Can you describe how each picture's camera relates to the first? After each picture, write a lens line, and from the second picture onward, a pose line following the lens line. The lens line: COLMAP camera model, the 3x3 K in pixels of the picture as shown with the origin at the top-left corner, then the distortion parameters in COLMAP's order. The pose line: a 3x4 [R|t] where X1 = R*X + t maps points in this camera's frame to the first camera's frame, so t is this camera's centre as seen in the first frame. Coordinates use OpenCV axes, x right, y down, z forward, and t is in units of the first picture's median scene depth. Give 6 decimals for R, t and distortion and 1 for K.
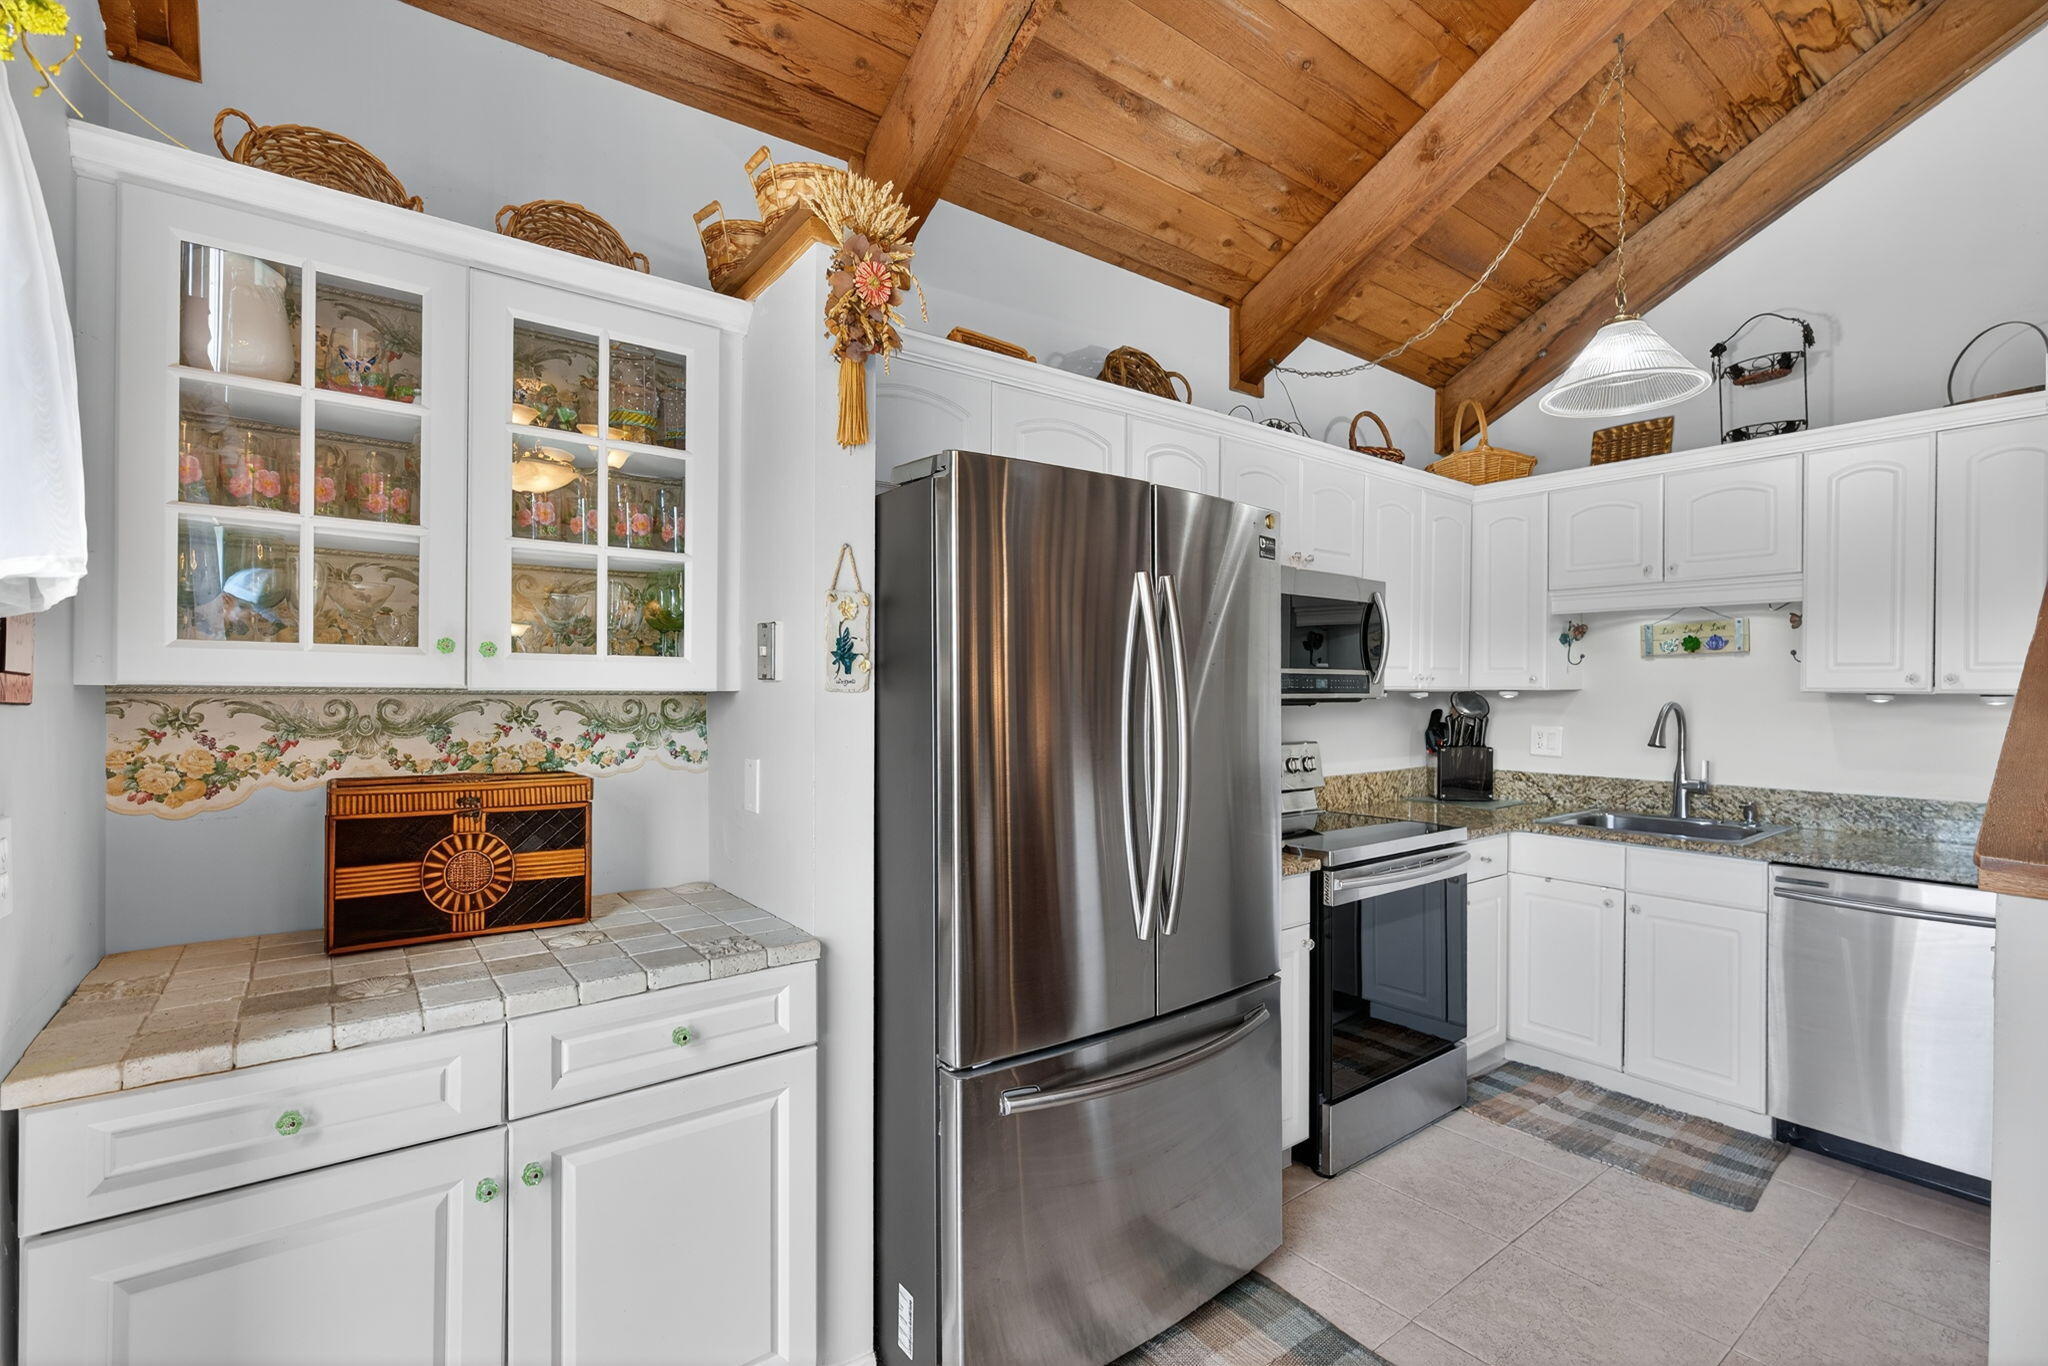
lens RADIAL K [[919.8, 0, 1032.6], [0, 919.8, 685.8], [0, 0, 1]] dist [-0.001707, -0.000671]
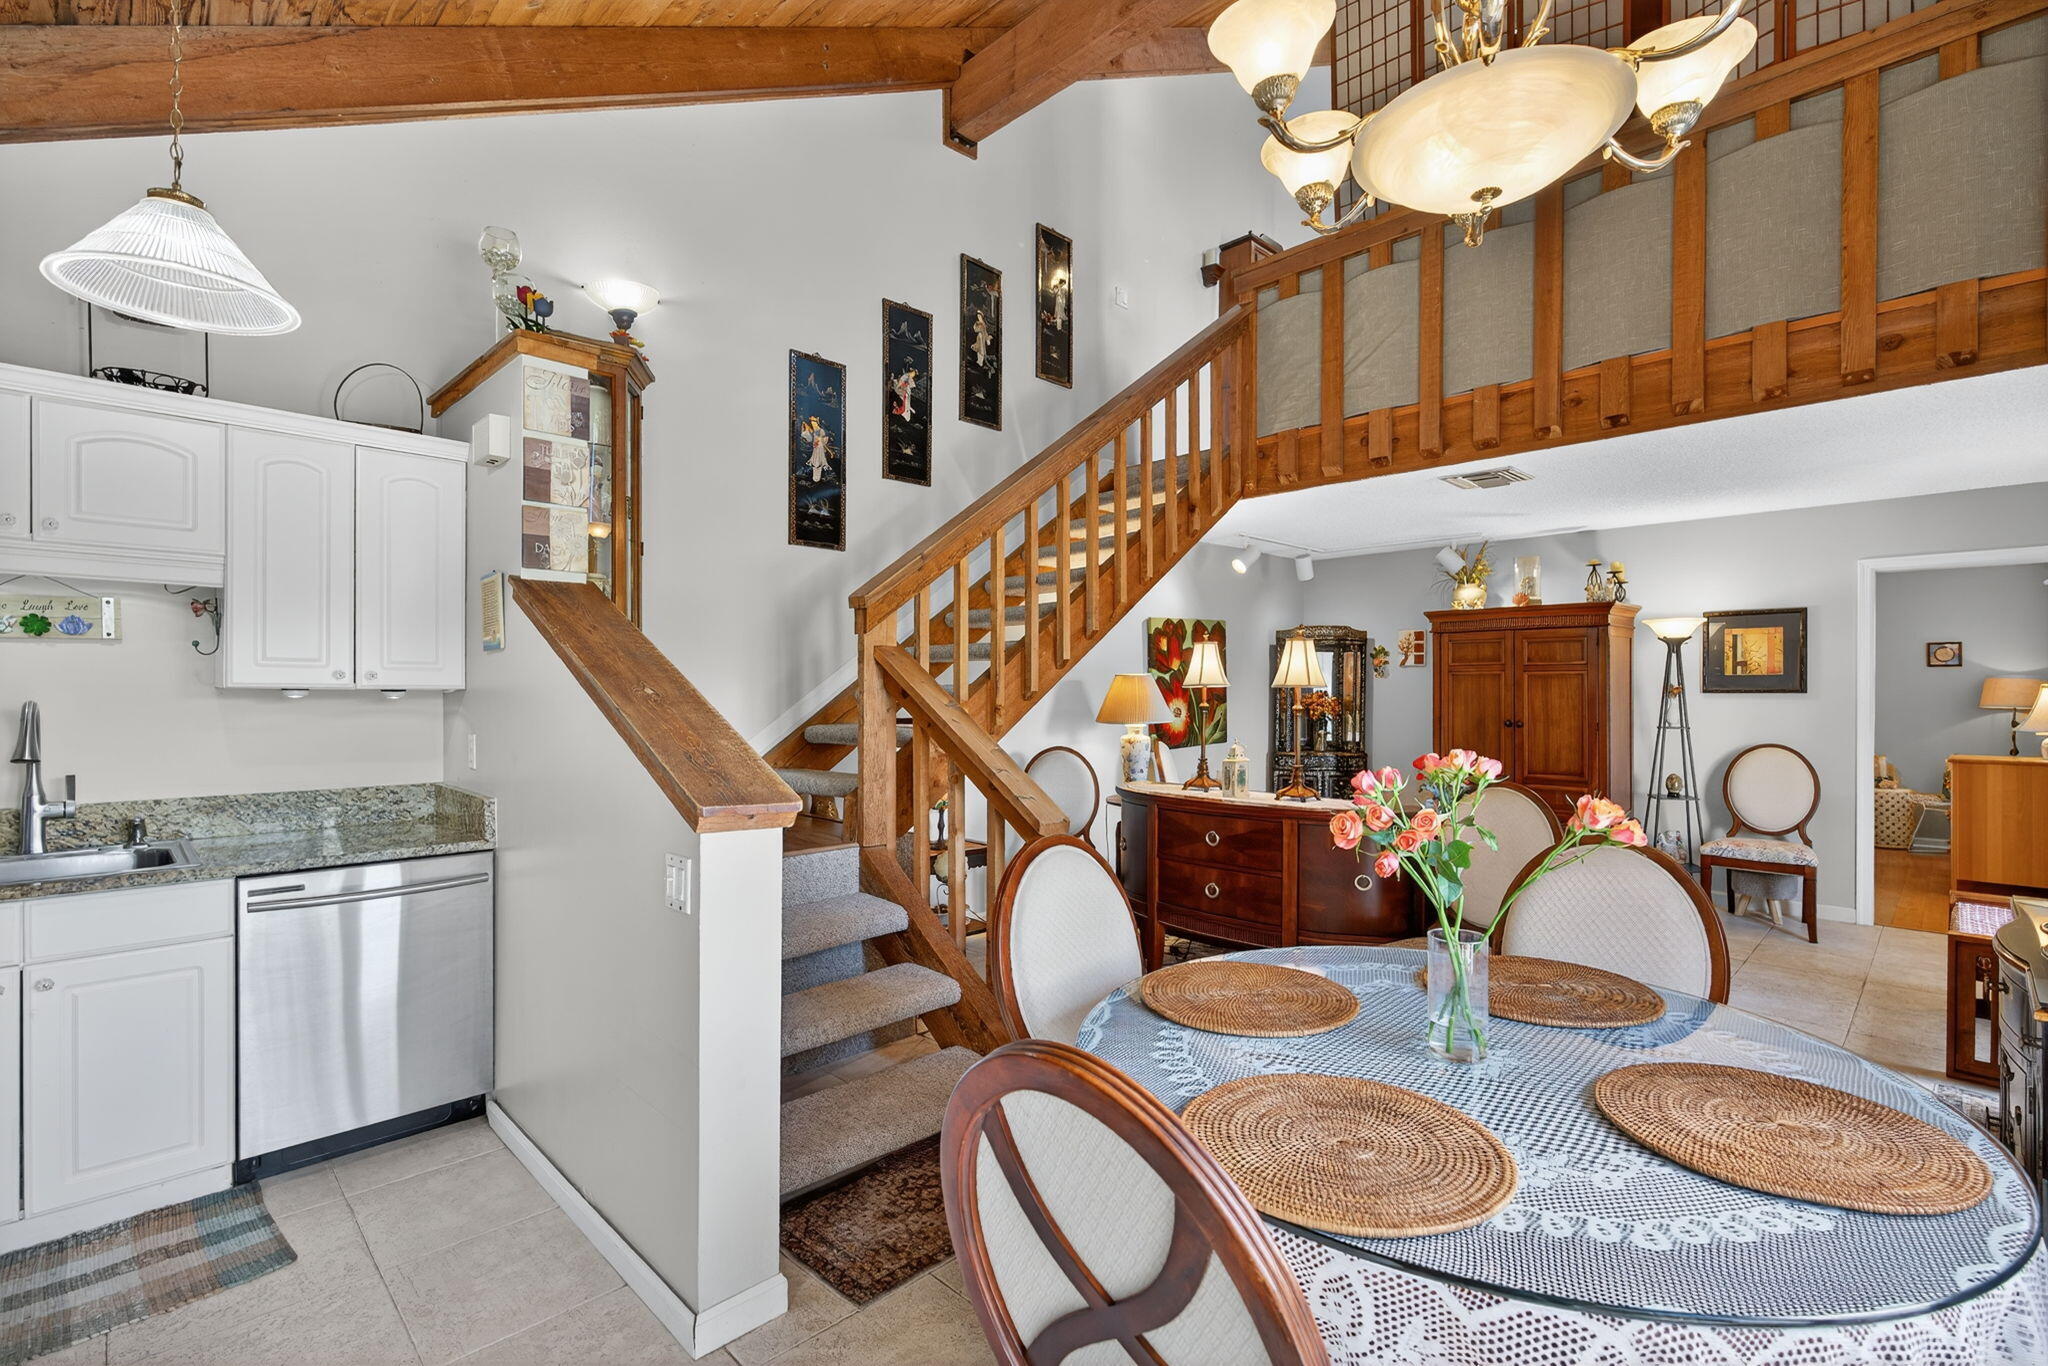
lens RADIAL K [[919.8, 0, 1032.7], [0, 919.8, 690.3], [0, 0, 1]] dist [-0.001707, -0.000671]
pose [[-0.135975, -0.005594, 0.990696, -0.179414], [-0.004951, 0.999975, 0.004967, 0.001128], [-0.990700, -0.004229, -0.135999, 0.339609]]
